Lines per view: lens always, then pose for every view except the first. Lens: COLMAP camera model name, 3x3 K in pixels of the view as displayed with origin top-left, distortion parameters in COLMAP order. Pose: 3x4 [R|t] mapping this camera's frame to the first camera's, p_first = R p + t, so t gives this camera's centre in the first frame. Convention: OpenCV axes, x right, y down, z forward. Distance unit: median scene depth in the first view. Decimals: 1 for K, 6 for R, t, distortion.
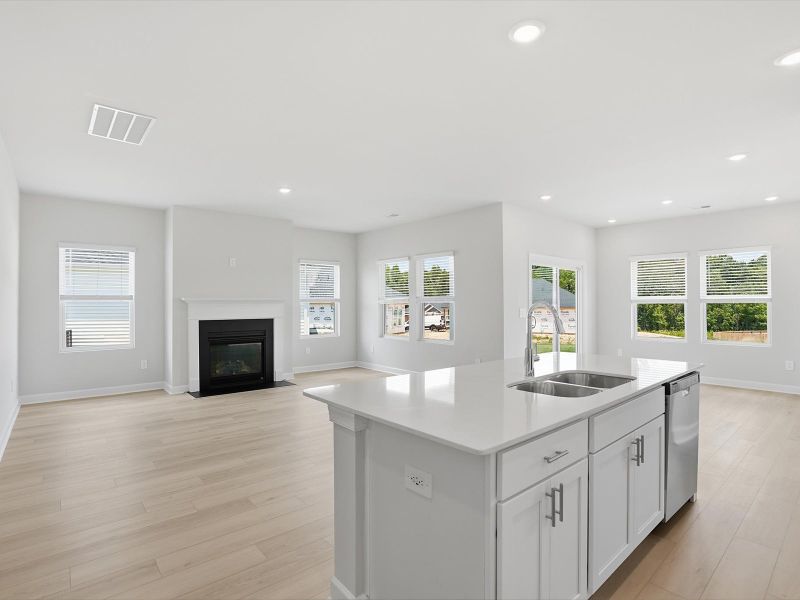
lens RADIAL K [[408.7, 0, 400.0], [0, 408.7, 300.0], [0, 0, 1]] dist [-0.027059, 0.000129]
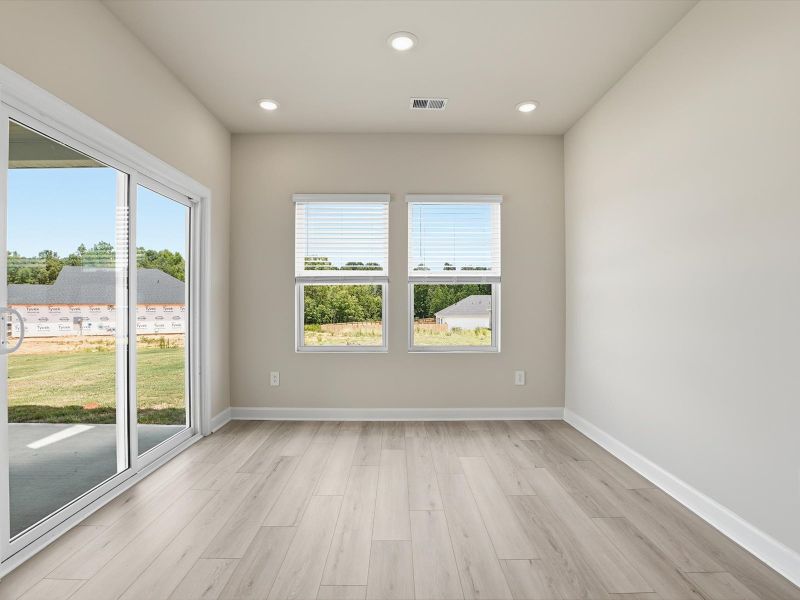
lens RADIAL K [[408.7, 0, 400.0], [0, 408.7, 300.0], [0, 0, 1]] dist [-0.027059, 0.000129]
pose [[0.647488, 0.007585, 0.762038, 0.104734], [-0.013144, 0.999913, 0.001216, 0.011348], [-0.761963, -0.010803, 0.647531, 0.227598]]
